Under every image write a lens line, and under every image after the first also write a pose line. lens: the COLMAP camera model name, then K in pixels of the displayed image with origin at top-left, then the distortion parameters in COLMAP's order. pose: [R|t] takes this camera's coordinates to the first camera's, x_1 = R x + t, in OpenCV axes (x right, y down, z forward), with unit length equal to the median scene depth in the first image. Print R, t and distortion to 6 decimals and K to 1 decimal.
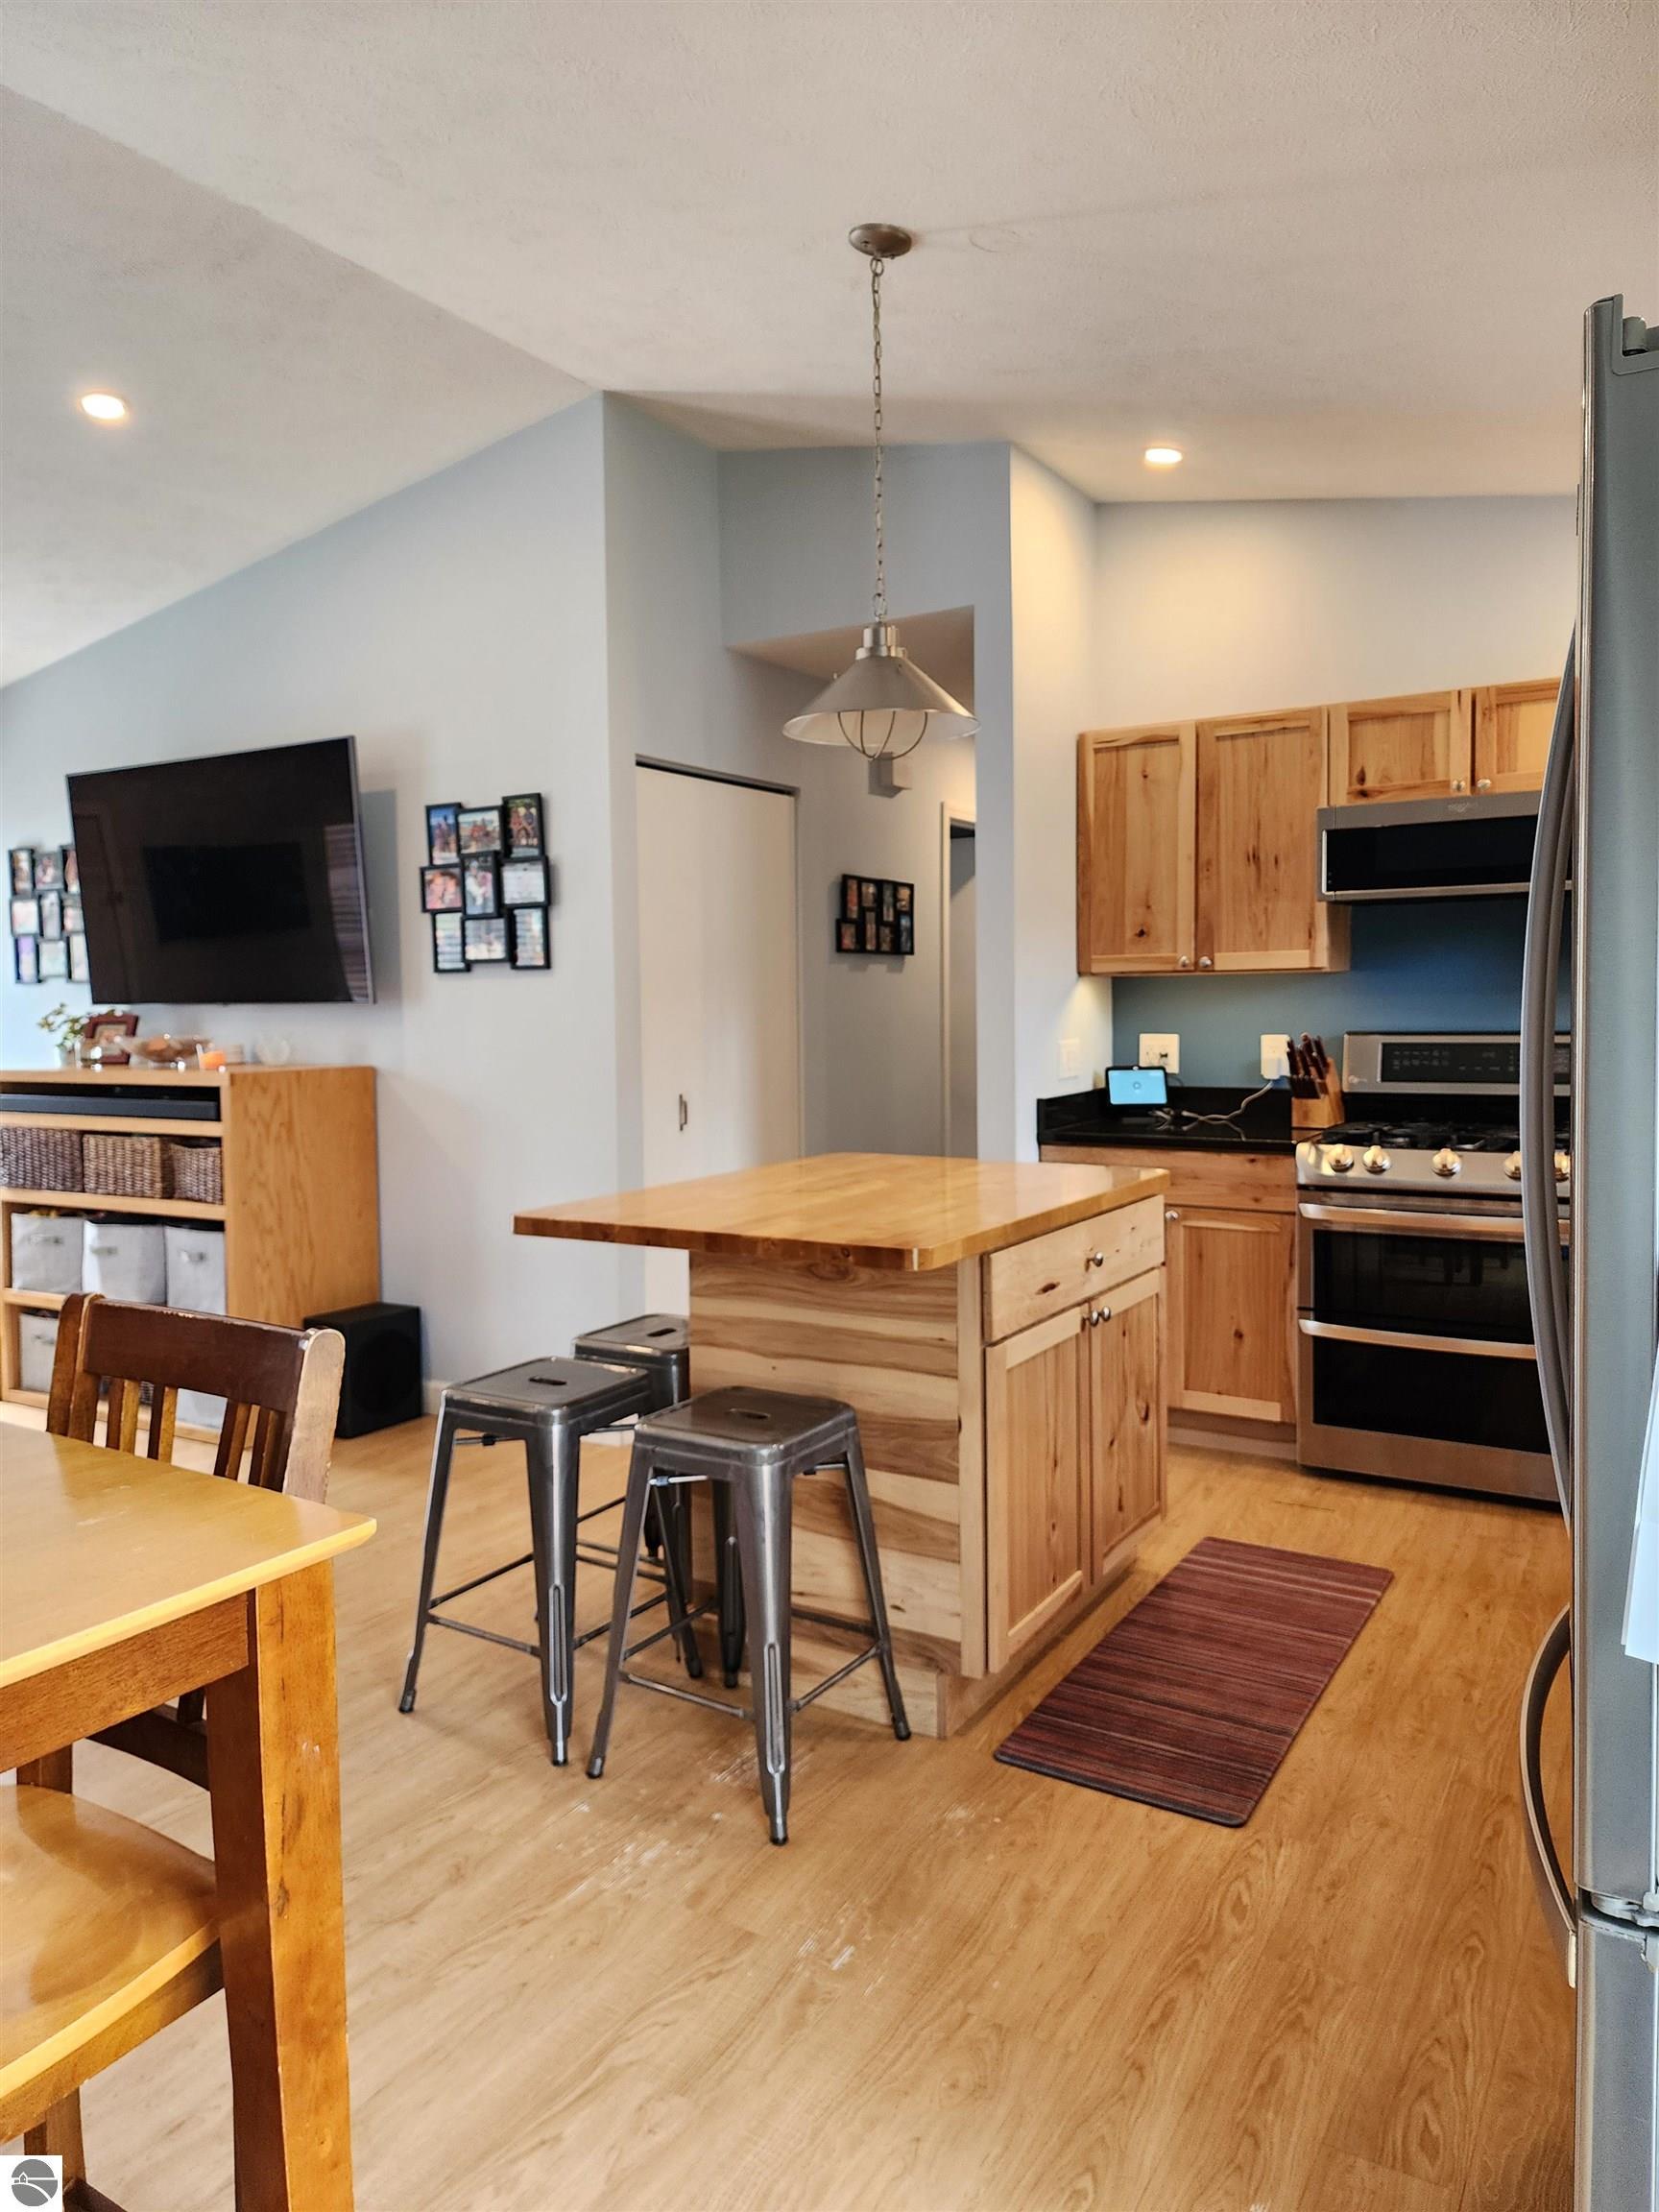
lens RADIAL K [[1478.1, 0, 830.6], [0, 1478.1, 1084.6], [0, 0, 1]] dist [0.044871, -0.036320]
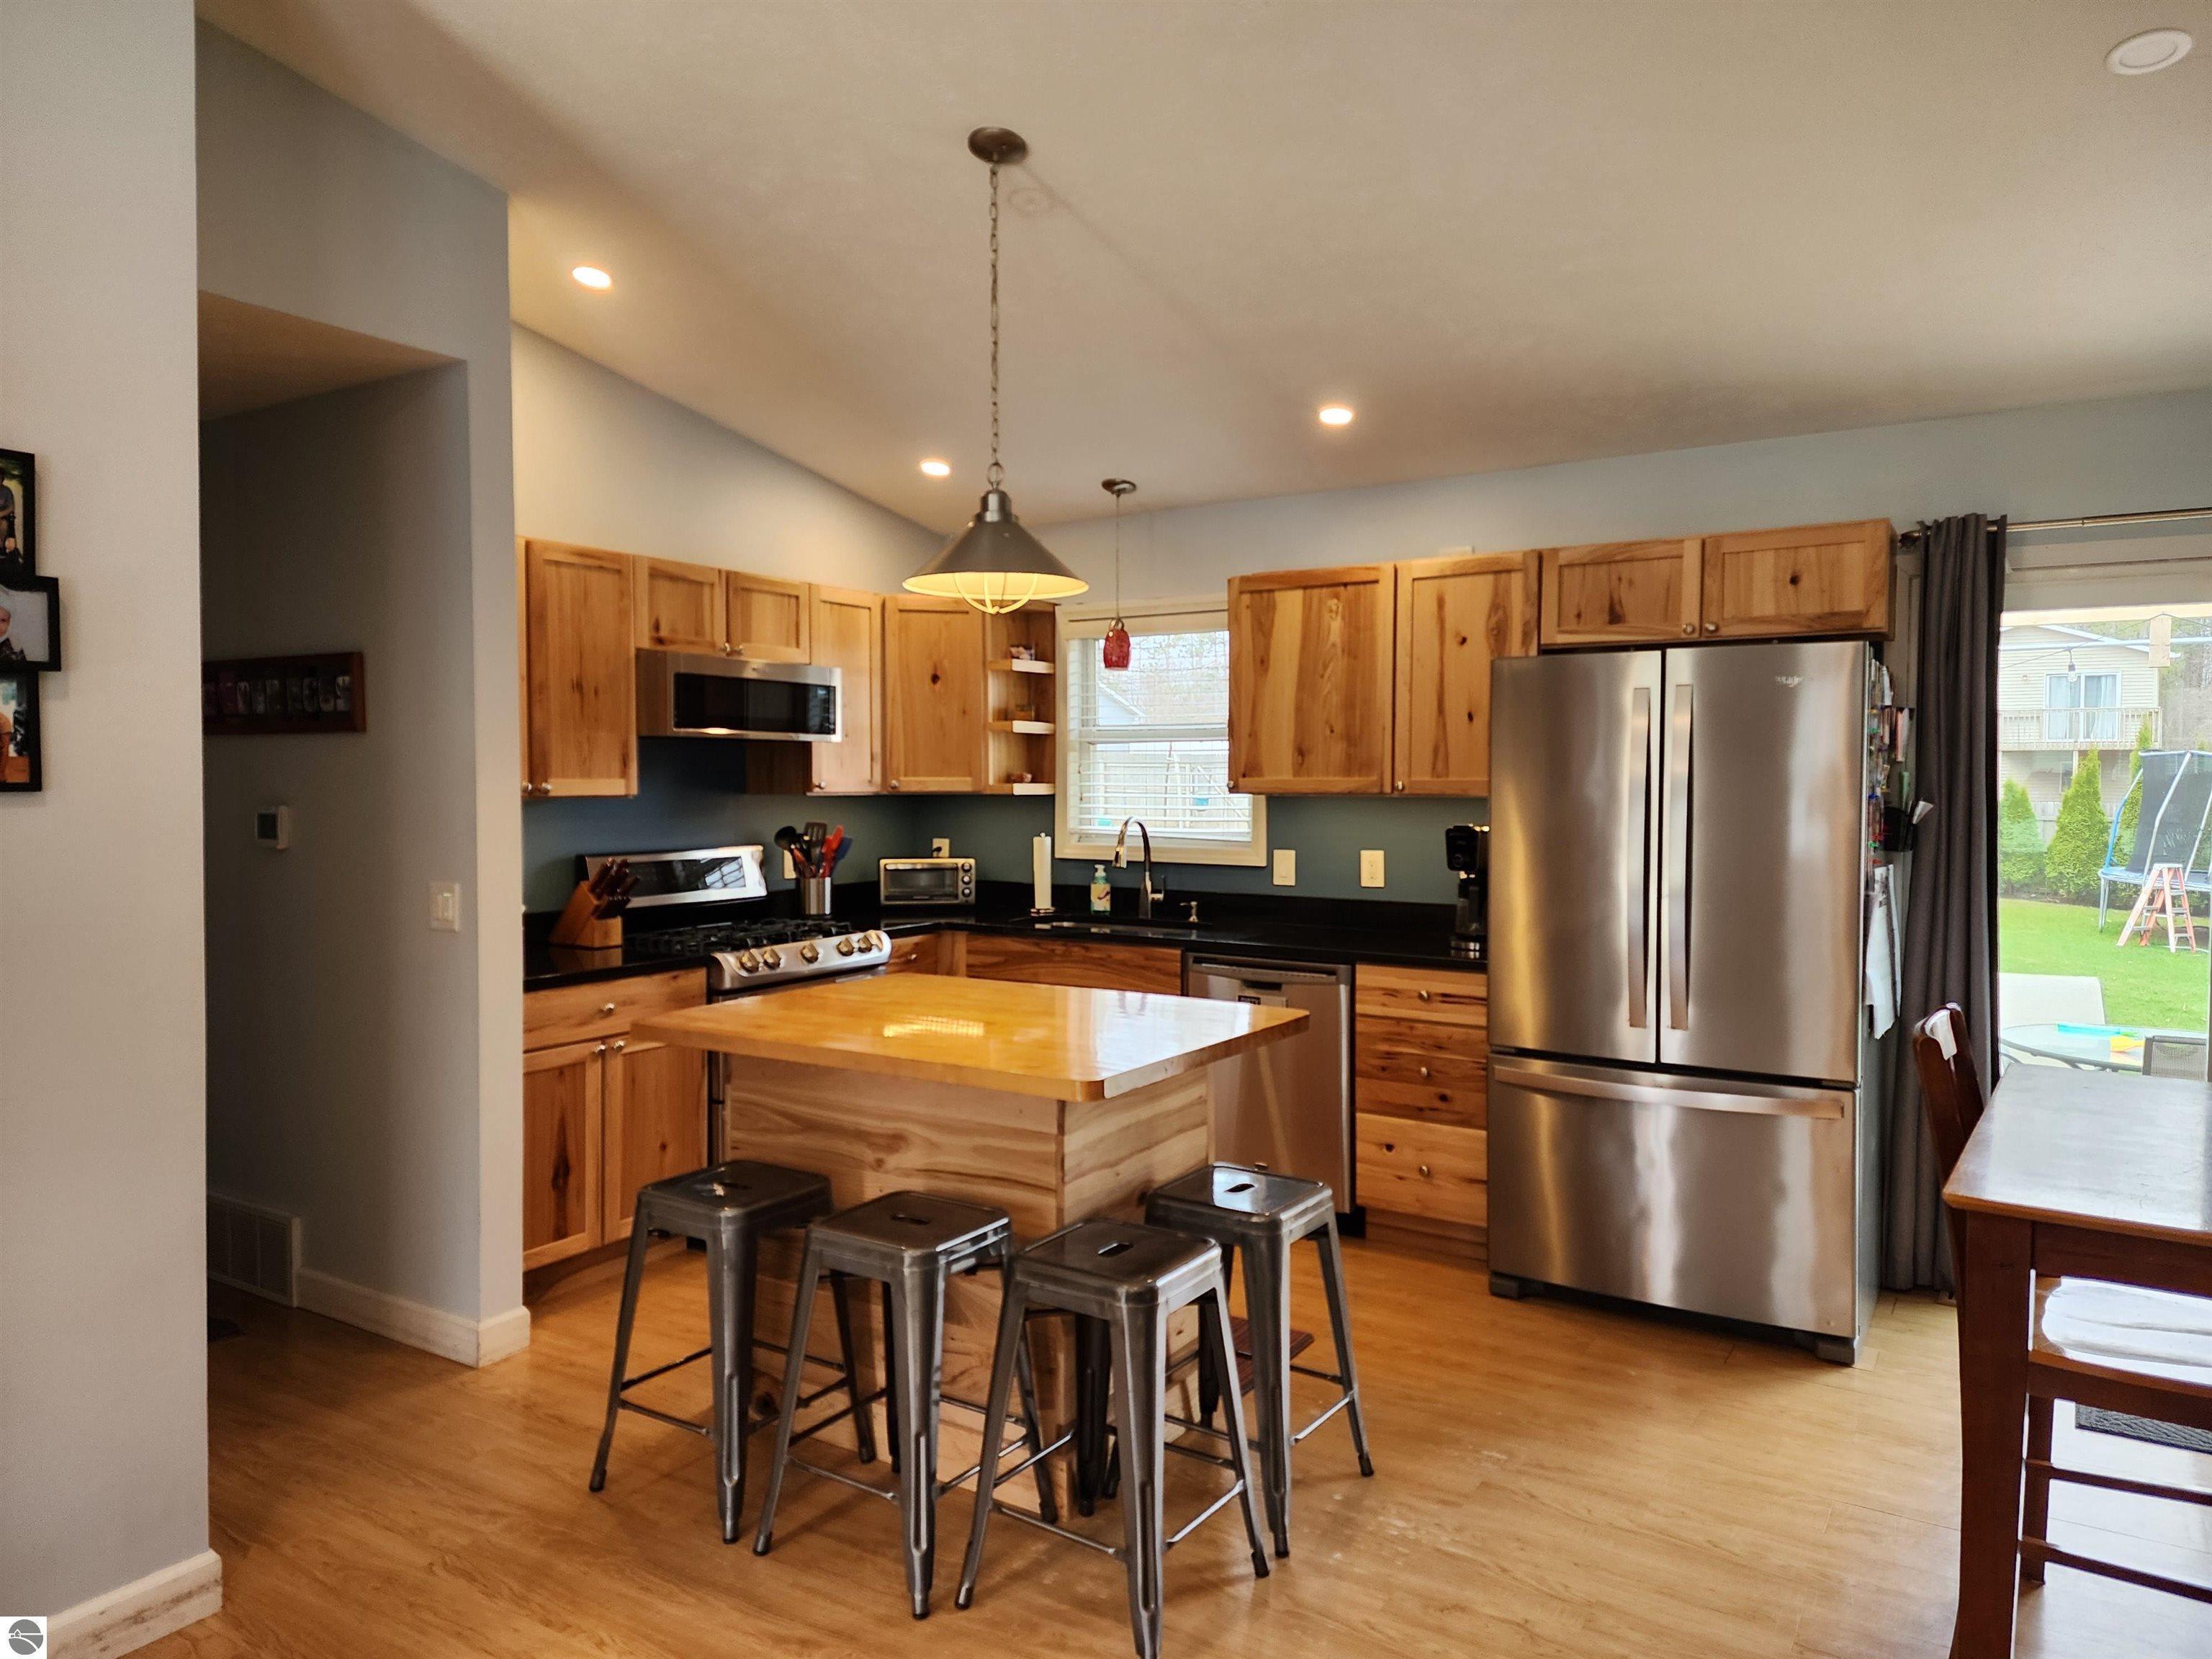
lens RADIAL K [[1464.2, 0, 1107.2], [0, 1464.2, 817.1], [0, 0, 1]] dist [0.088194, -0.070152]
pose [[0.024283, -0.013479, 0.999614, -0.754079], [0.052604, 0.998541, 0.012187, -0.059282], [-0.998320, 0.052288, 0.024956, 0.647105]]
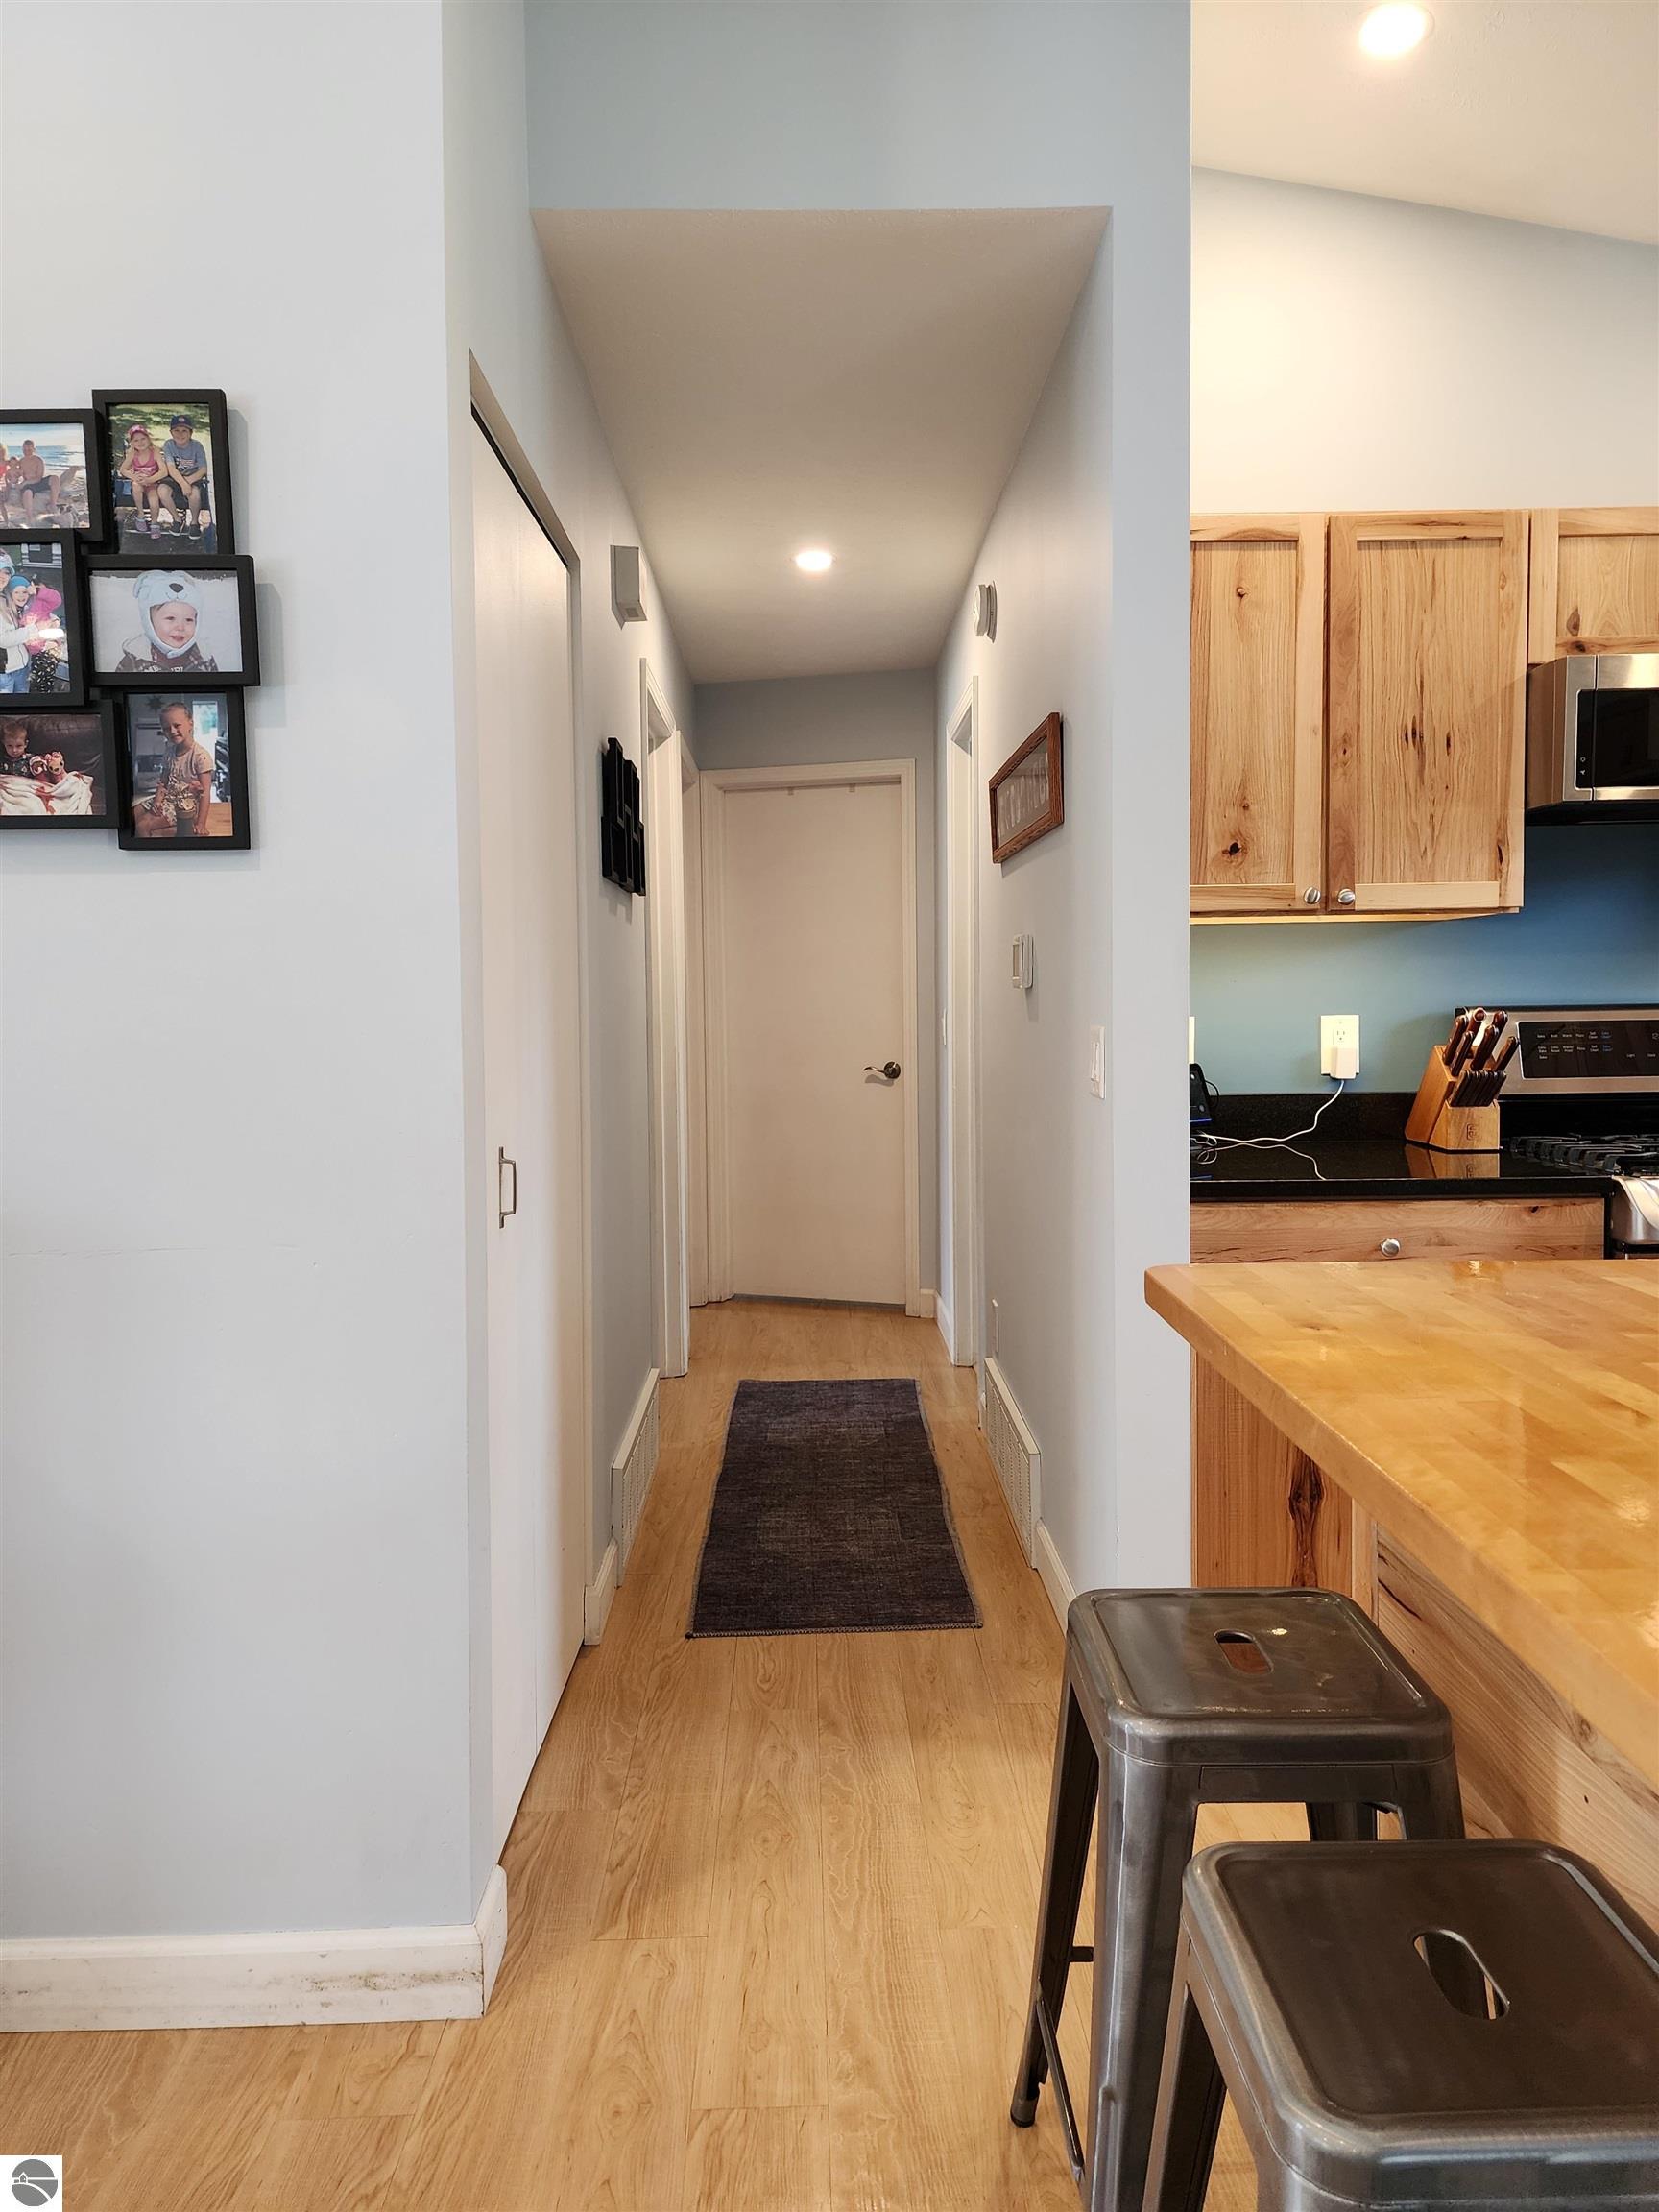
lens RADIAL K [[1464.2, 0, 844.9], [0, 1464.2, 1059.6], [0, 0, 1]] dist [0.088194, -0.070152]
pose [[0.847740, -0.020591, 0.530012, -0.282711], [0.029174, 0.999544, -0.007831, -0.014940], [-0.529609, 0.022101, 0.847954, 0.614014]]
